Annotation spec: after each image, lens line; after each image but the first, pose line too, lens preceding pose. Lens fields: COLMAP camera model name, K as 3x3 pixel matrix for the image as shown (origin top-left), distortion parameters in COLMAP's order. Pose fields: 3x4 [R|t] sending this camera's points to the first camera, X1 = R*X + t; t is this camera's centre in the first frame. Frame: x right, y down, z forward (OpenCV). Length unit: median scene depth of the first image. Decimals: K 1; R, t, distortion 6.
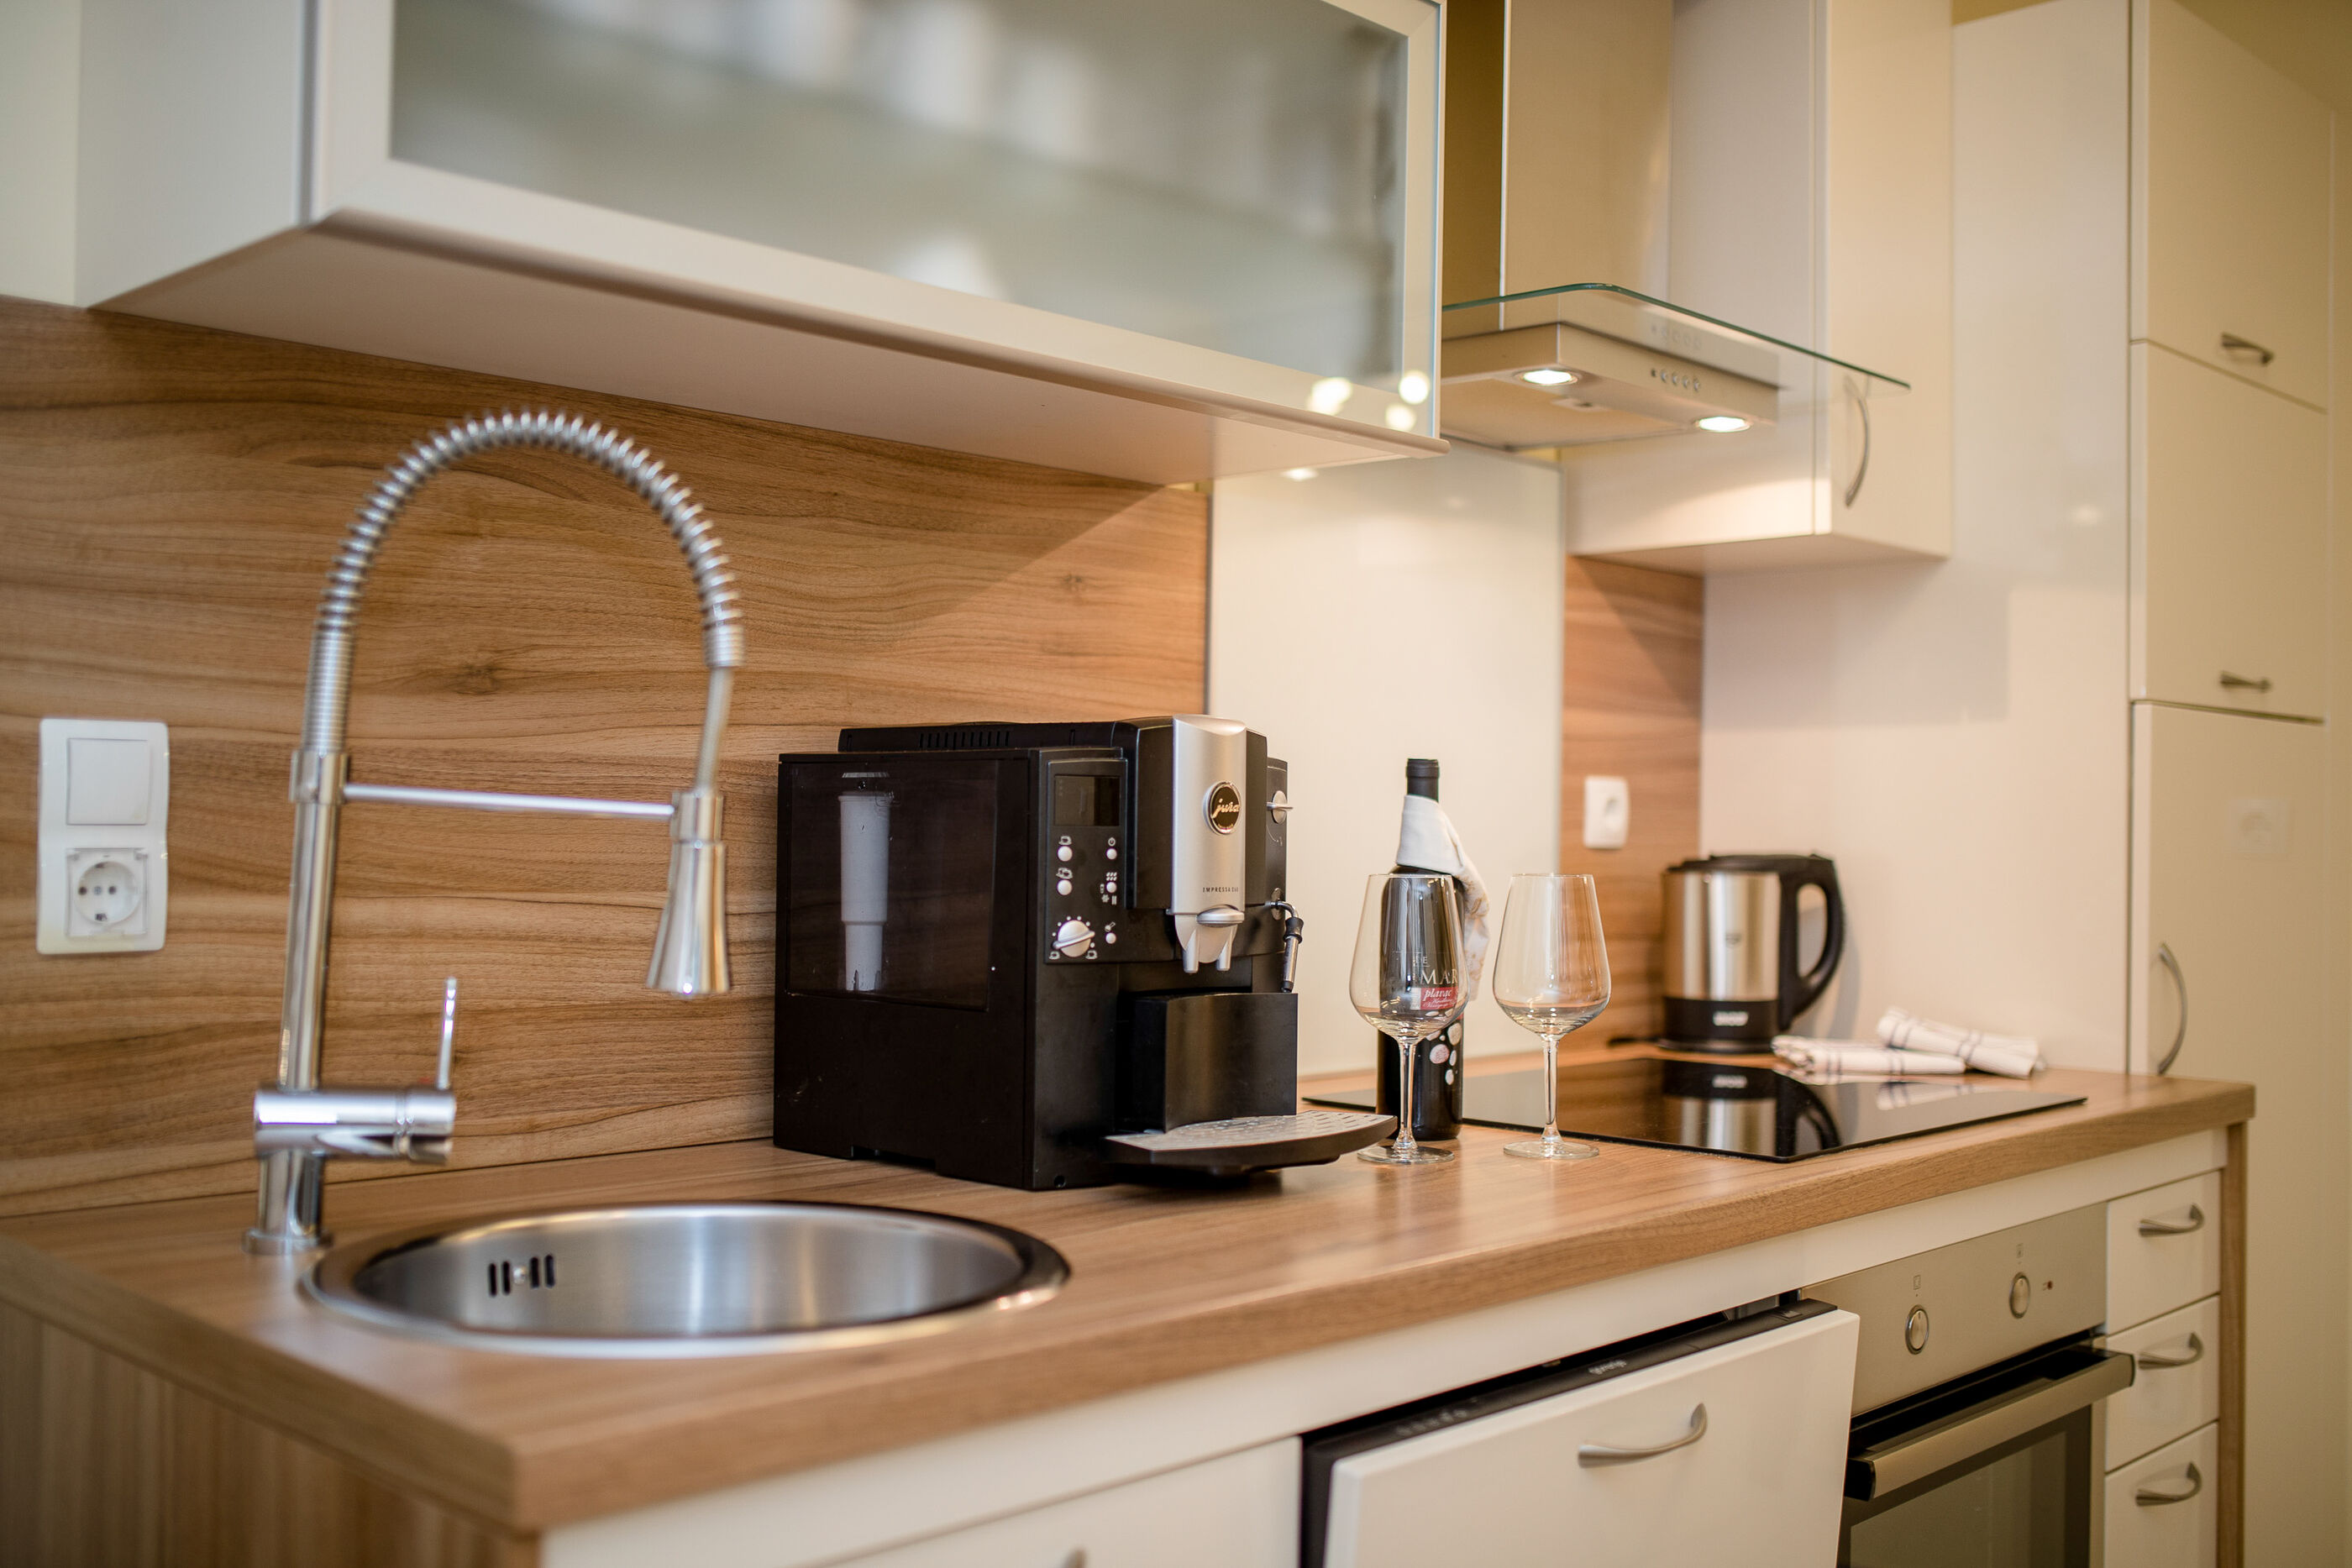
lens RADIAL K [[2238.4, 0, 1183.6], [0, 2238.4, 774.8], [0, 0, 1]] dist [-0.038588, 0.000000]
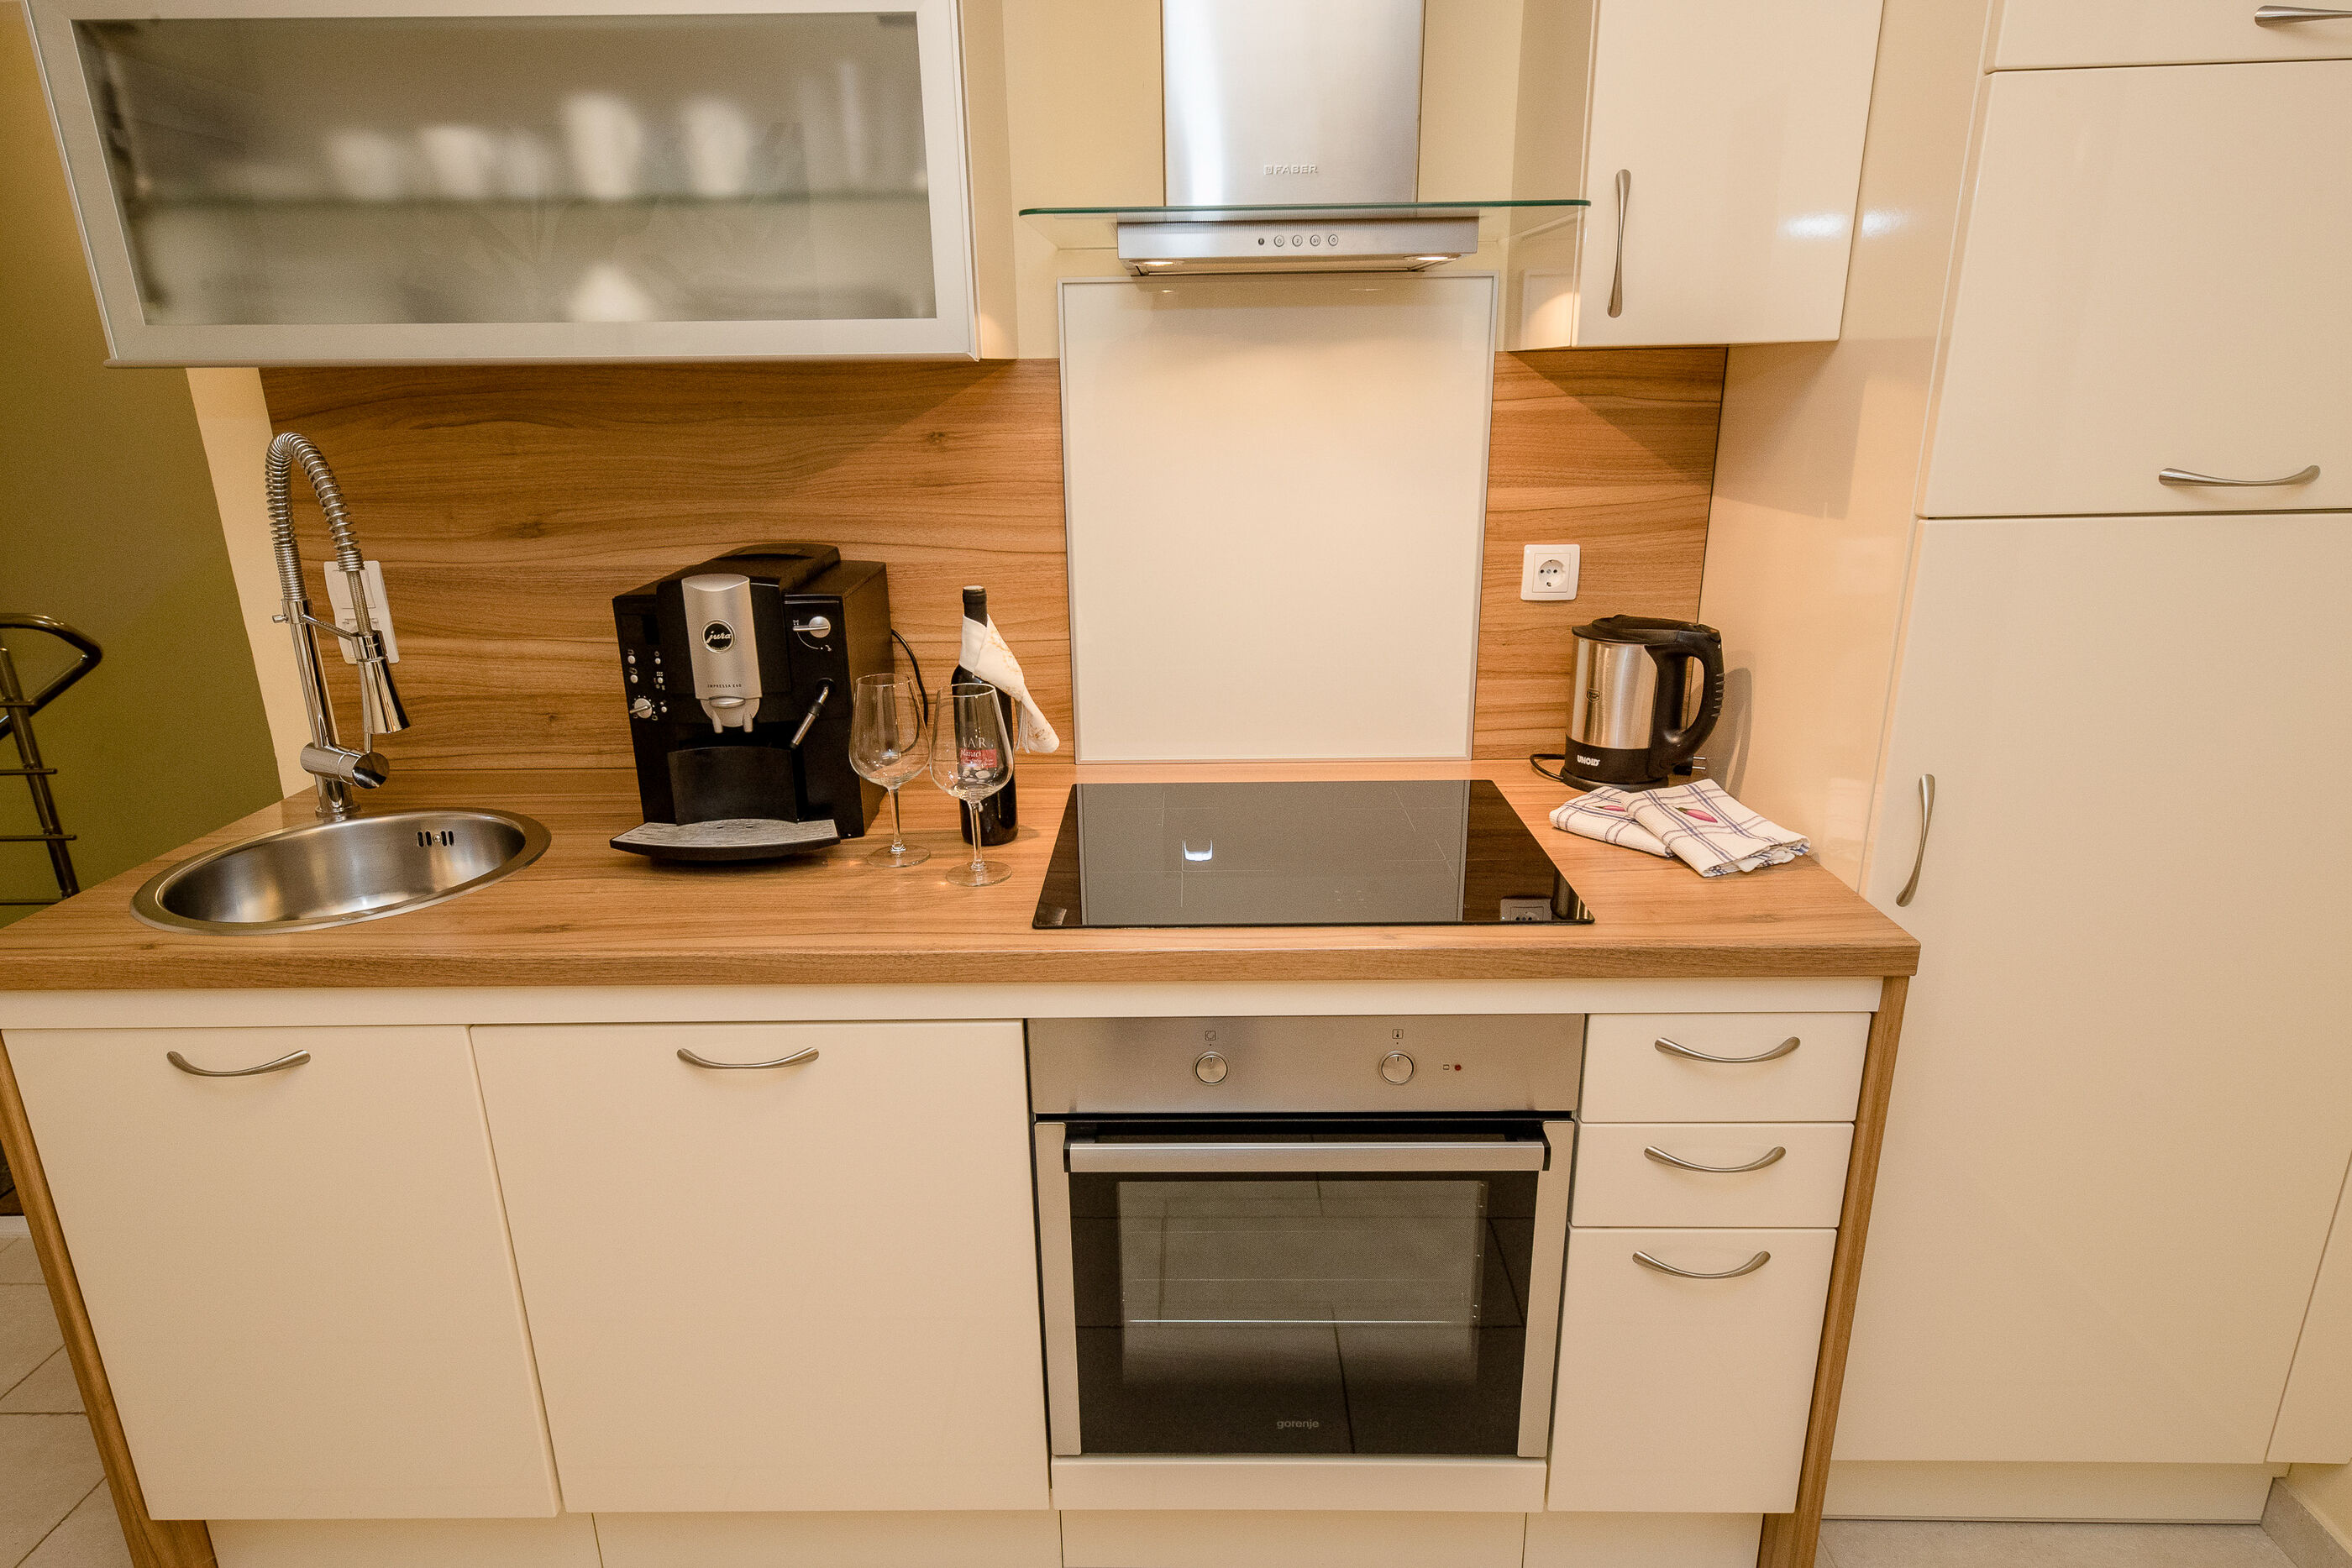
lens RADIAL K [[1312.7, 0, 1170.3], [0, 1312.7, 790.8], [0, 0, 1]] dist [0.016532, 0.000237]
pose [[0.687739, 0.193706, -0.699637, 0.824509], [0.039701, 0.952266, 0.302676, -0.136211], [0.724871, -0.235938, 0.647221, 0.535372]]
